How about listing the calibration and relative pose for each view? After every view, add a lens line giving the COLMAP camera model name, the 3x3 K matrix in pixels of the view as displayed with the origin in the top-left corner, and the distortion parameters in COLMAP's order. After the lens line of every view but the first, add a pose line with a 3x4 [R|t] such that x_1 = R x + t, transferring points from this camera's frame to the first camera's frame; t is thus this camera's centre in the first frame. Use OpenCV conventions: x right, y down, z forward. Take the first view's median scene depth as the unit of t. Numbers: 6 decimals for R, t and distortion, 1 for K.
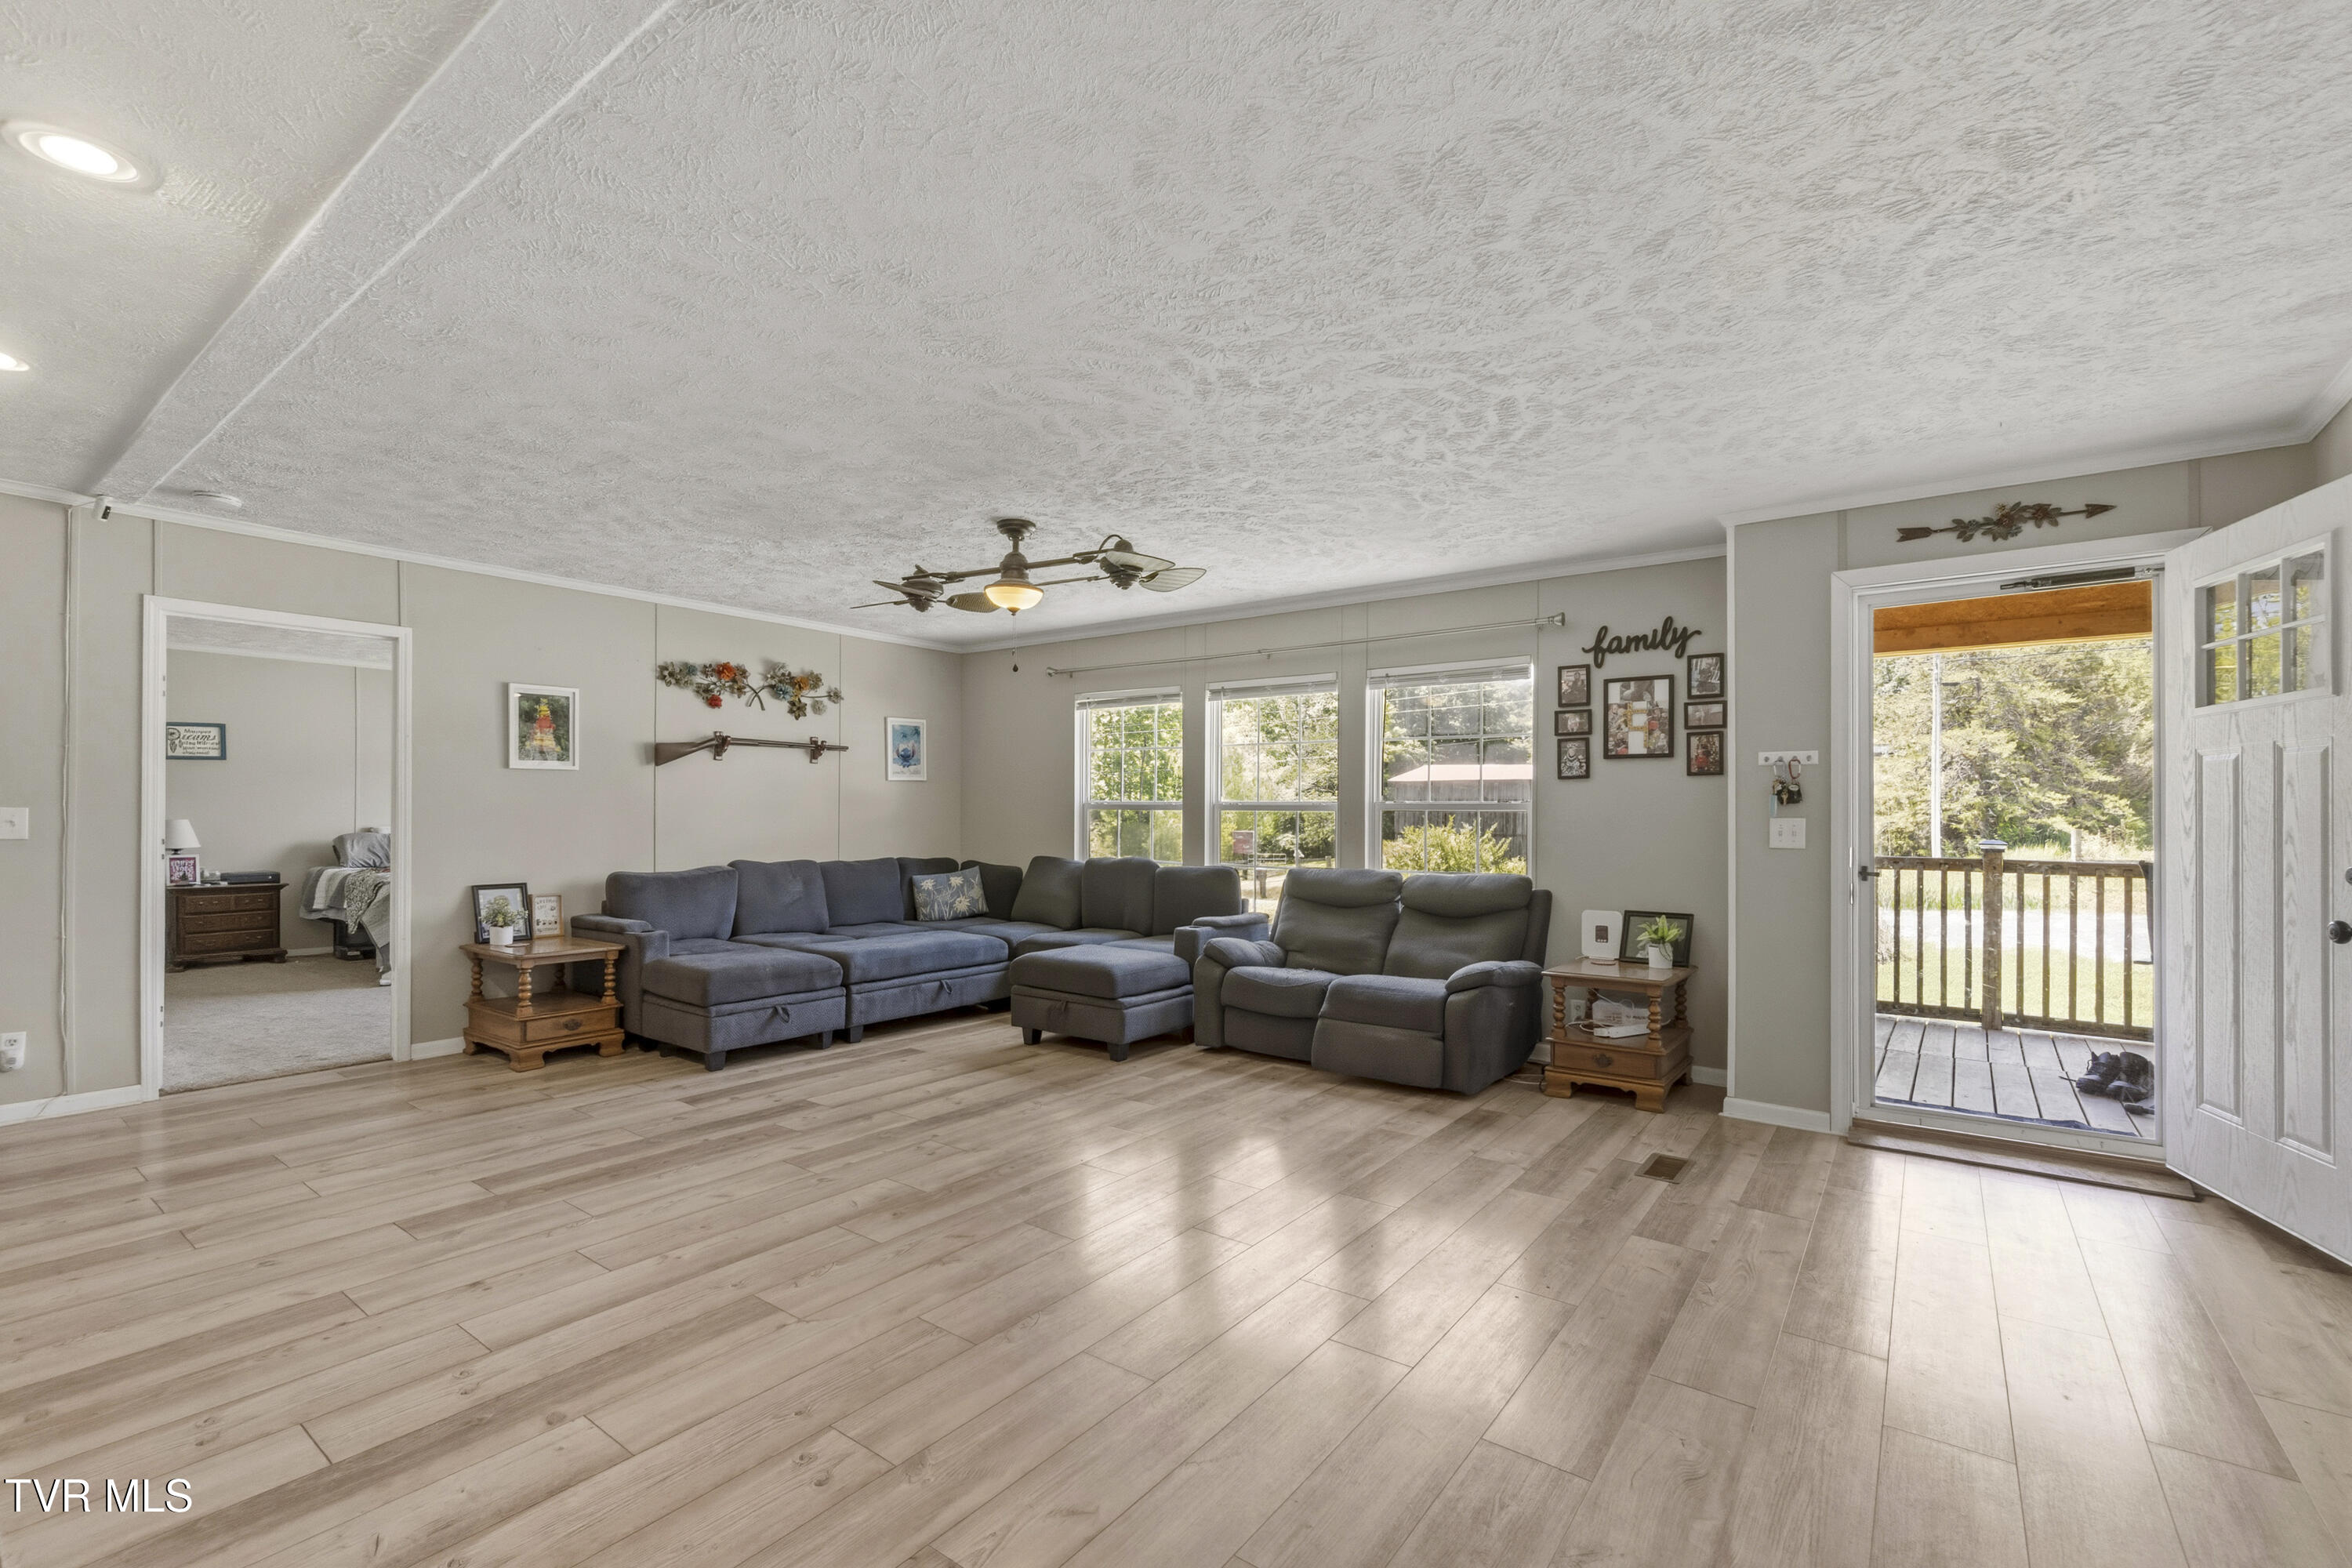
lens RADIAL K [[1023.9, 0, 1168.3], [0, 1023.9, 812.0], [0, 0, 1]] dist [-0.004990, -0.000375]
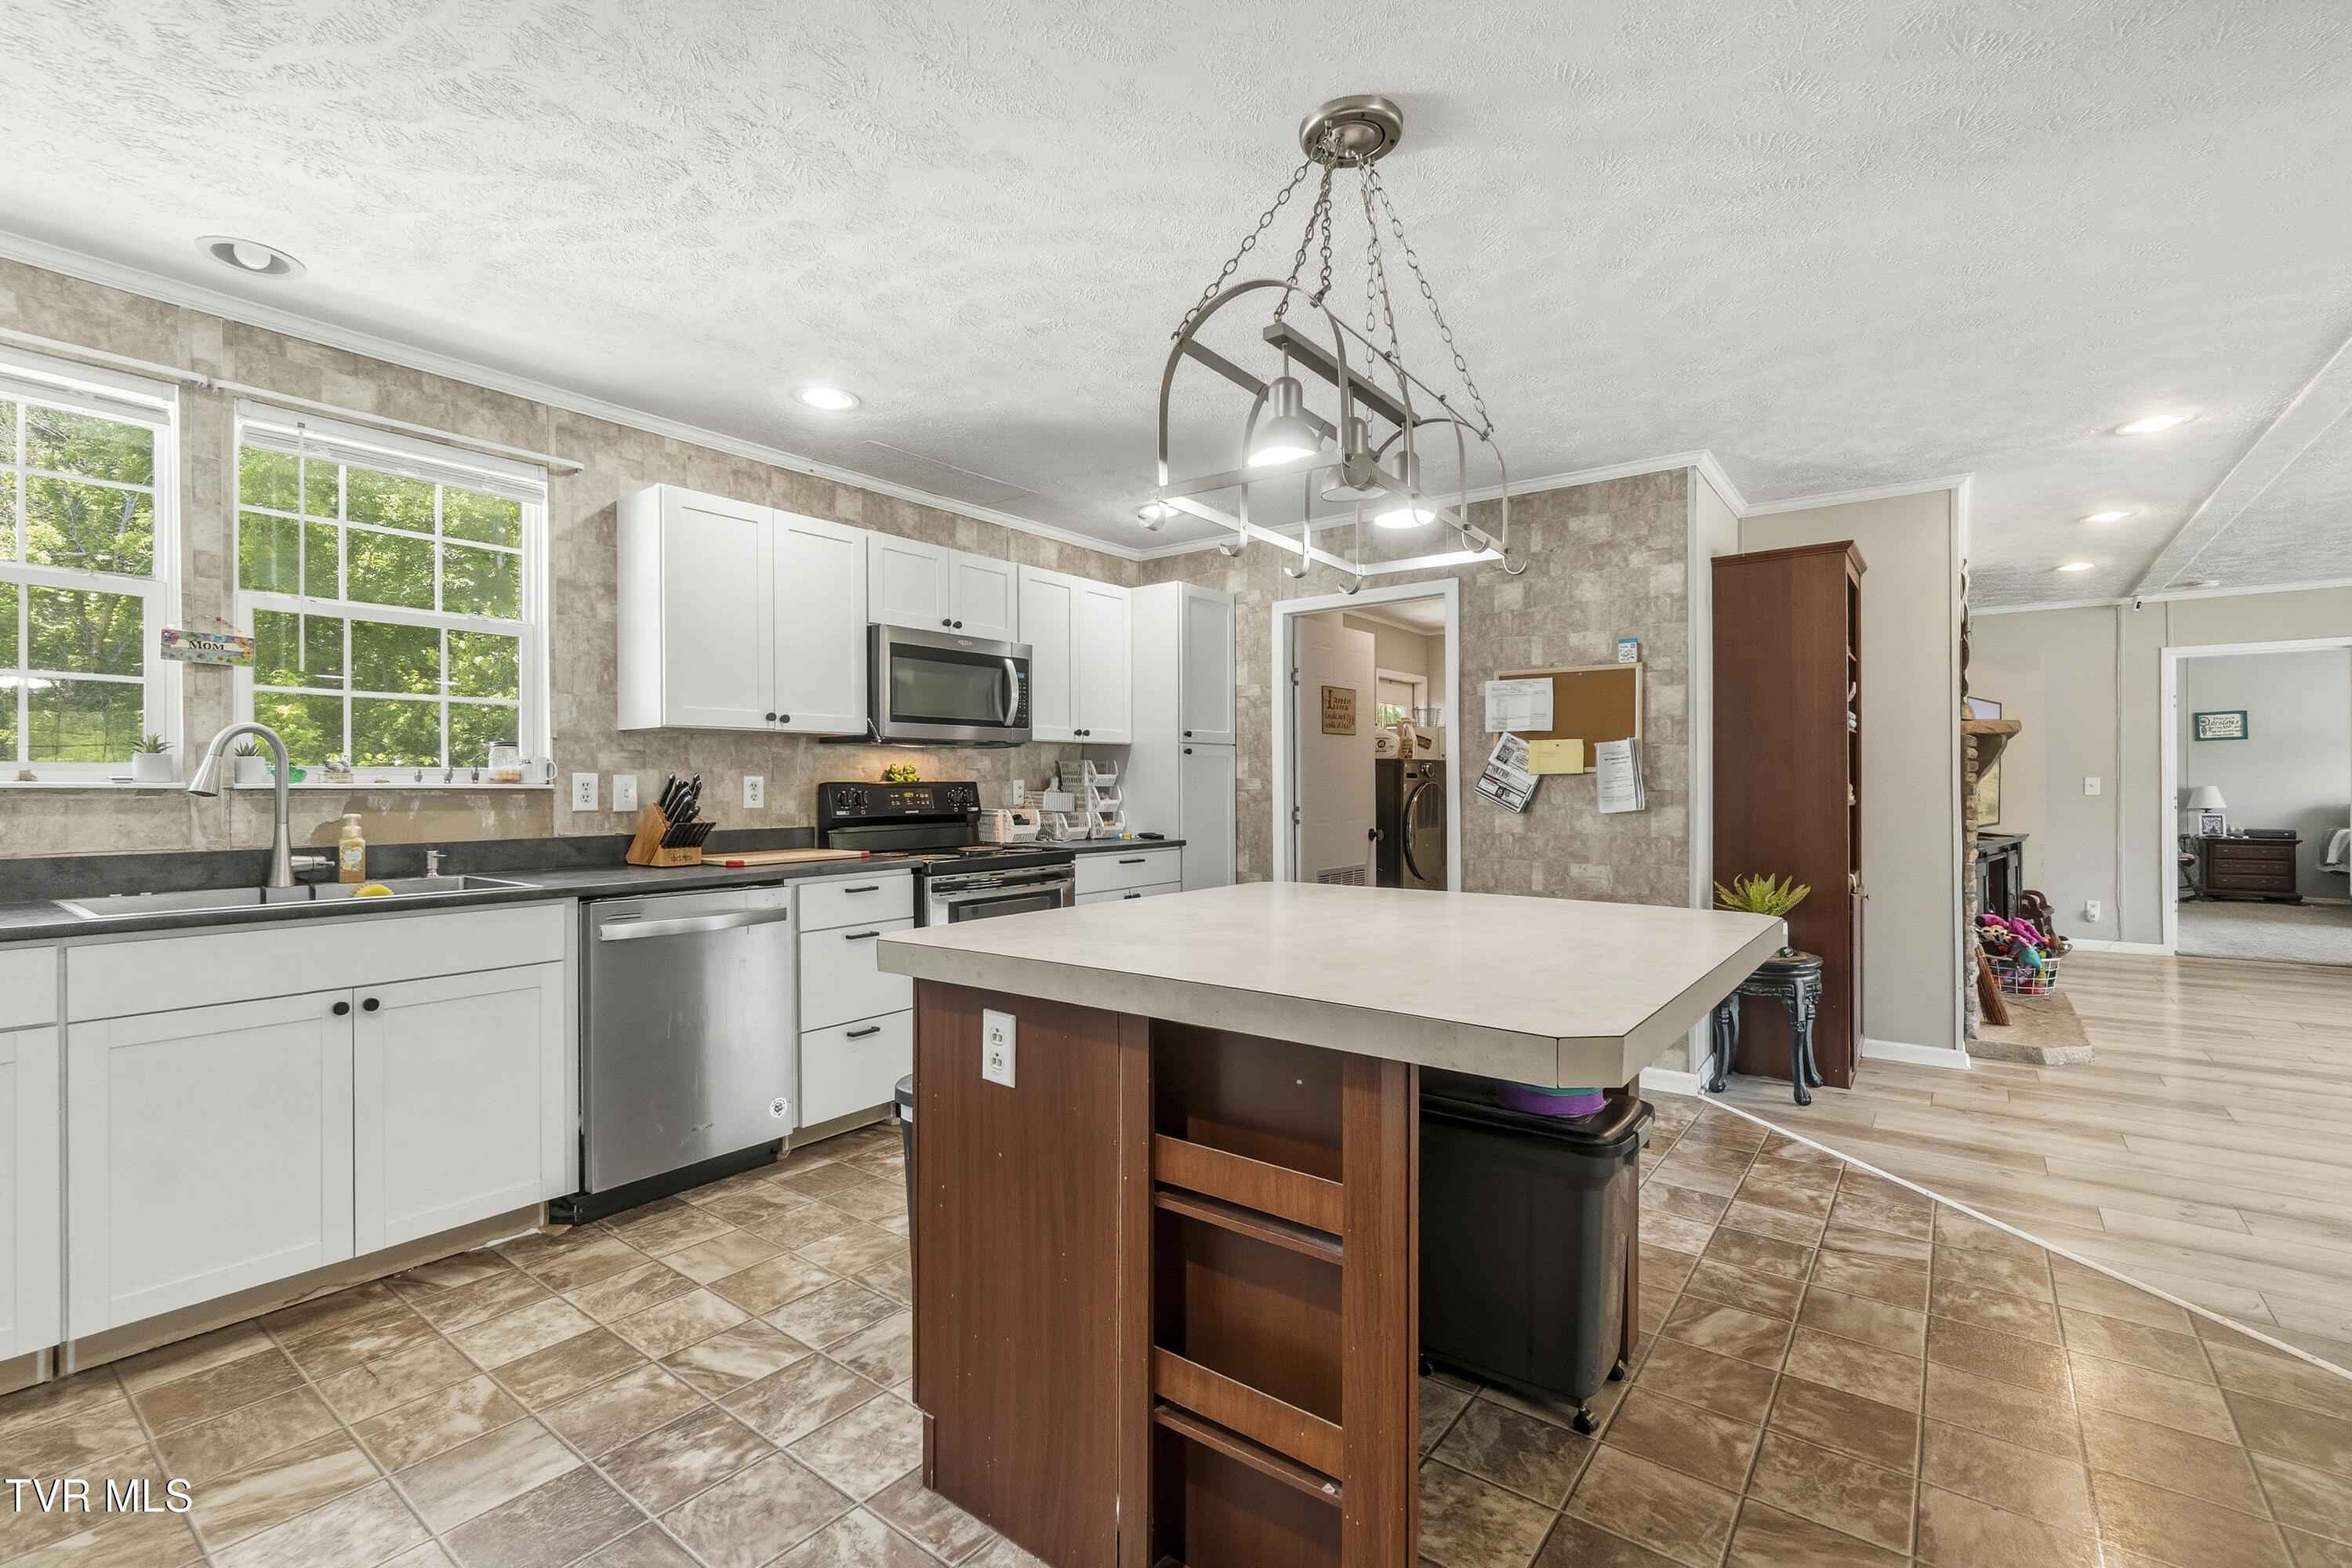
lens RADIAL K [[1035.2, 0, 1166.7], [0, 1035.2, 781.0], [0, 0, 1]] dist [-0.002944, -0.000058]
pose [[-0.014408, -0.008206, -0.999863, 0.479186], [0.005116, 0.999953, -0.008280, 0.005255], [0.999883, -0.005234, -0.014365, -0.410553]]
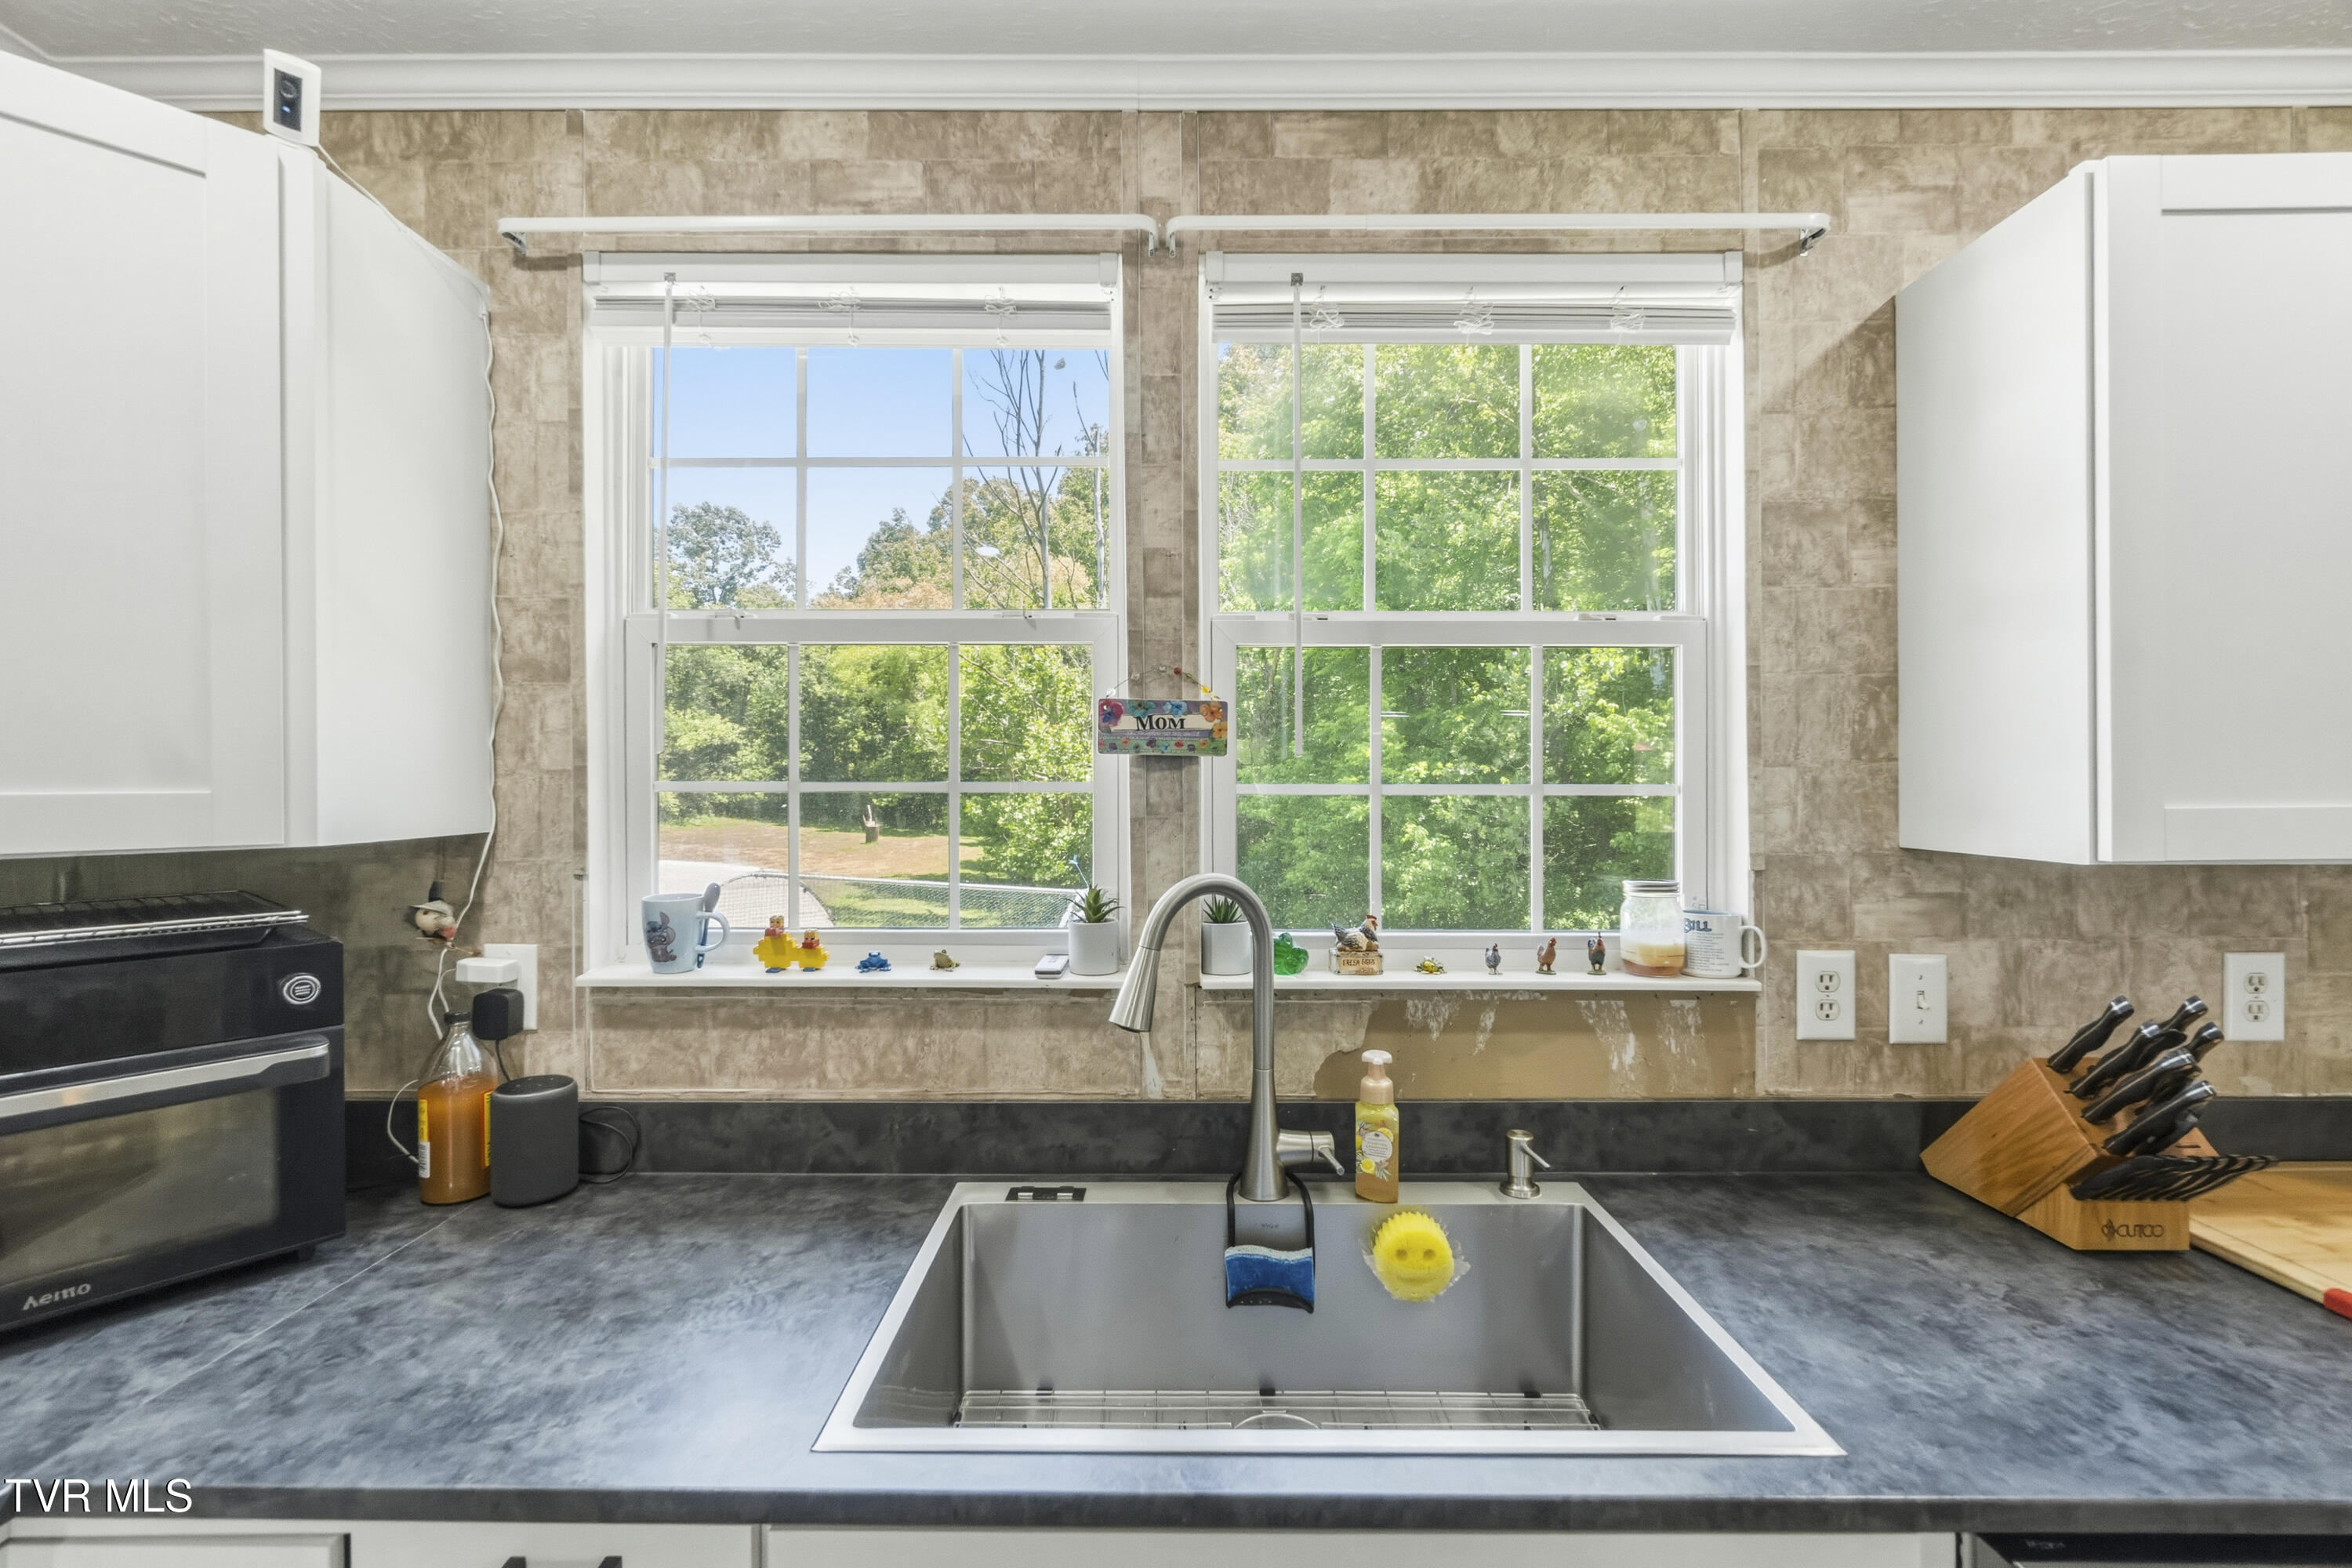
lens RADIAL K [[1016.6, 0, 1169.2], [0, 1016.6, 777.0], [0, 0, 1]] dist [-0.002351, -0.000158]
pose [[-0.804926, -0.002304, -0.593371, 0.185369], [0.000063, 0.999992, -0.003967, -0.044295], [0.593375, -0.003231, -0.804920, -0.634069]]
